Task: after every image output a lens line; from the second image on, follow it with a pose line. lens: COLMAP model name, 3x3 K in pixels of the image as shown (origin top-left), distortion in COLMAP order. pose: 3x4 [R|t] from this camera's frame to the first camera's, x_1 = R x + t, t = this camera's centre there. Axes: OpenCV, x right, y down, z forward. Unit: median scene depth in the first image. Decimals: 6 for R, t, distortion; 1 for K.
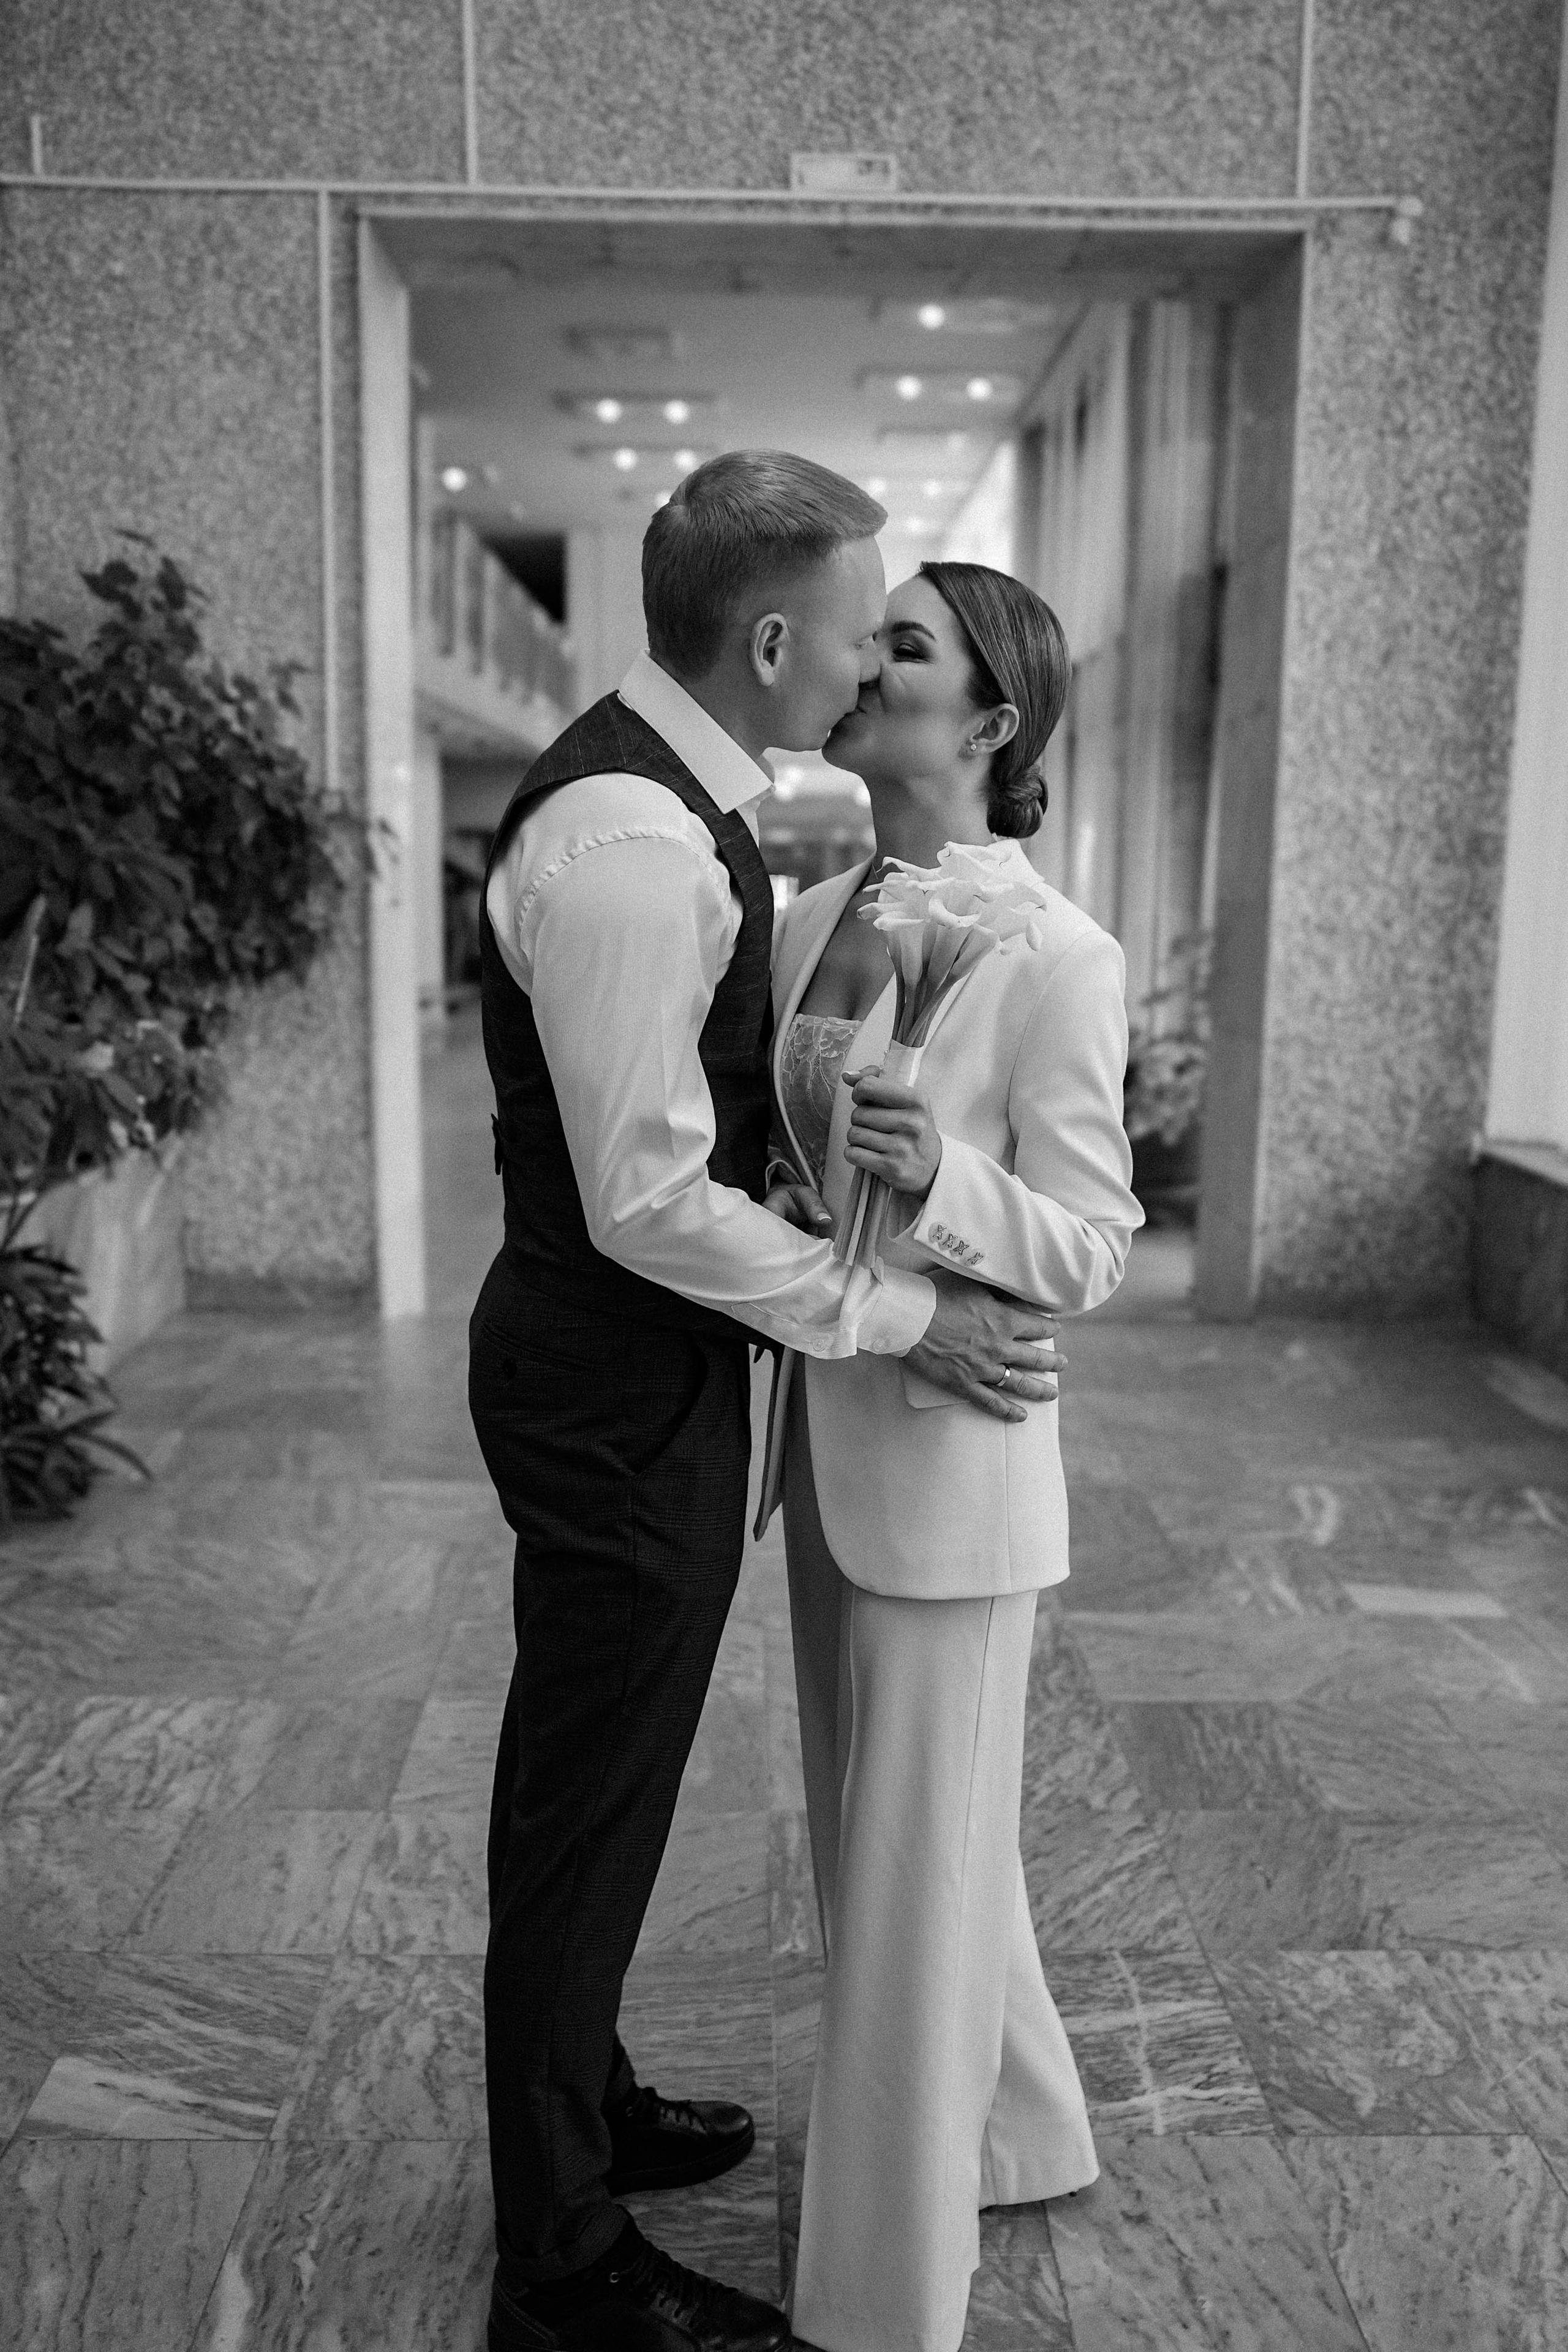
lens RADIAL K [[1942.1, 0, 787.7], [0, 1942.1, 1173.1], [0, 0, 1]] dist [-0.014102, 0.001808]
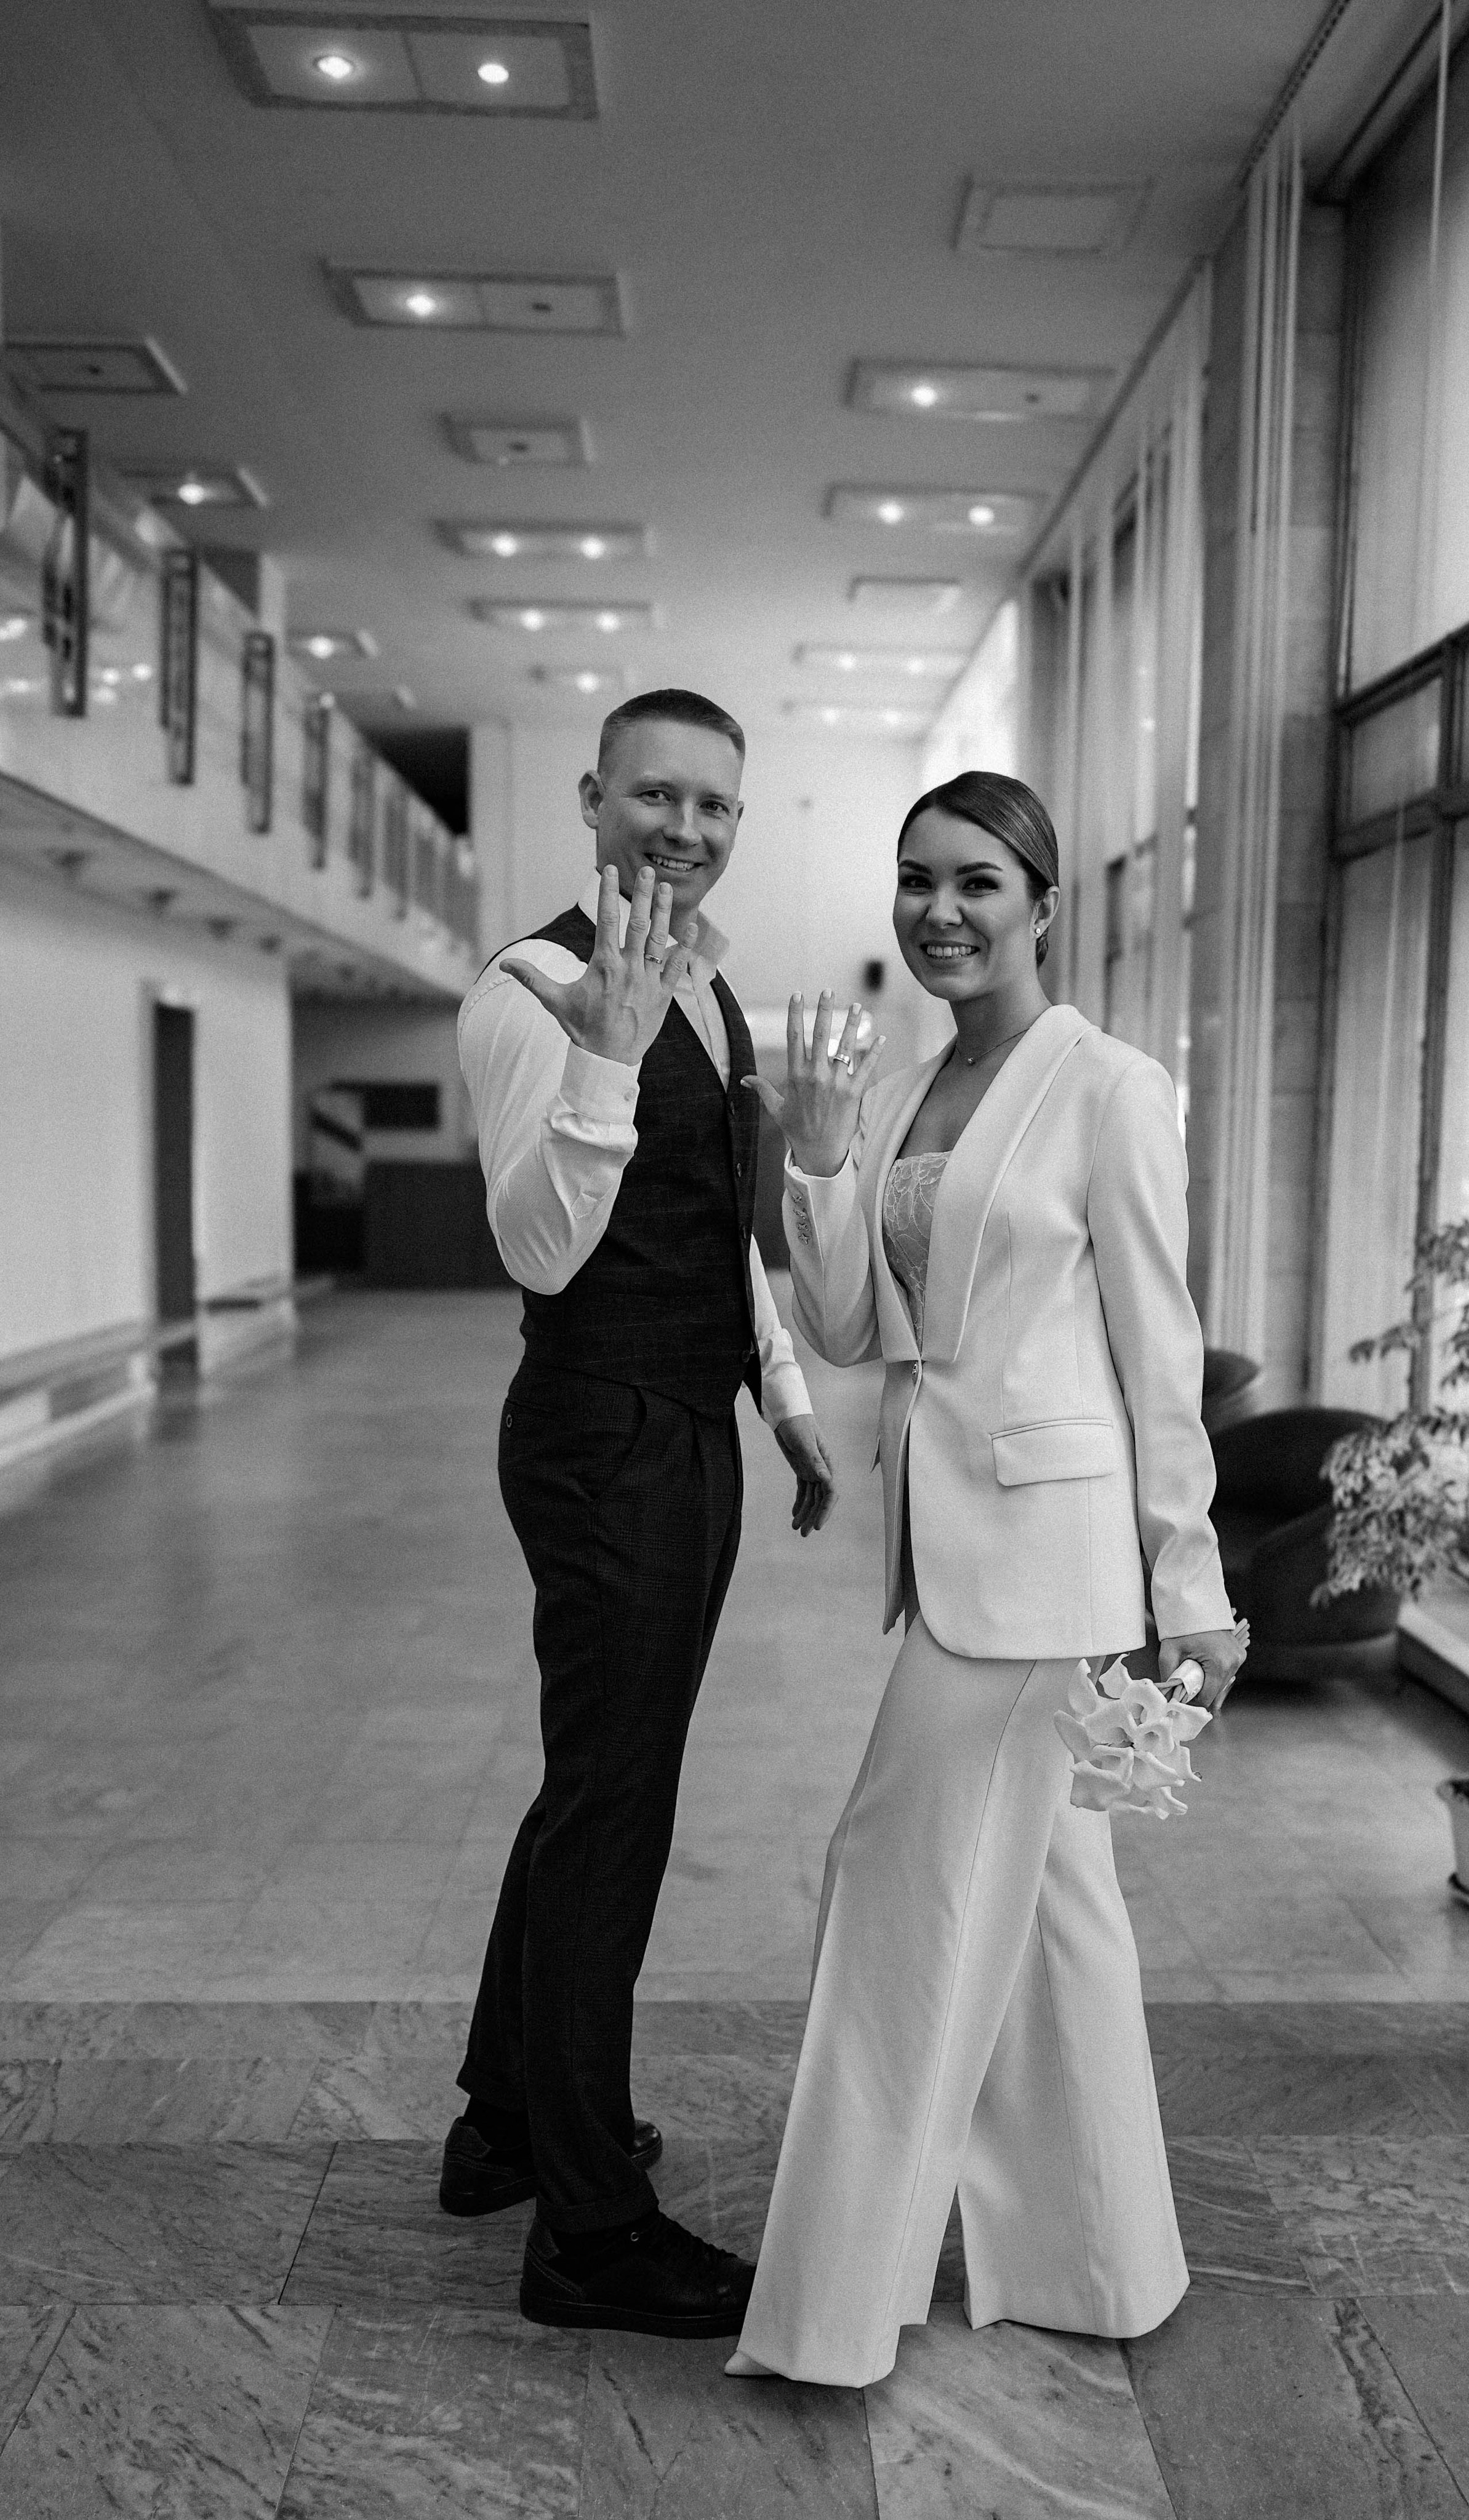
lens RADIAL K [[2155.1, 0, 804.8], [0, 2155.1, 1316.2], [0, 0, 1]] dist [0.056660, 0.002510]
pose [[0.999580, 0.001761, 0.028918, 0.012463], [0.000317, 0.997428, -0.071672, -0.079374], [-0.028970, 0.071651, 0.997009, 0.541883]]
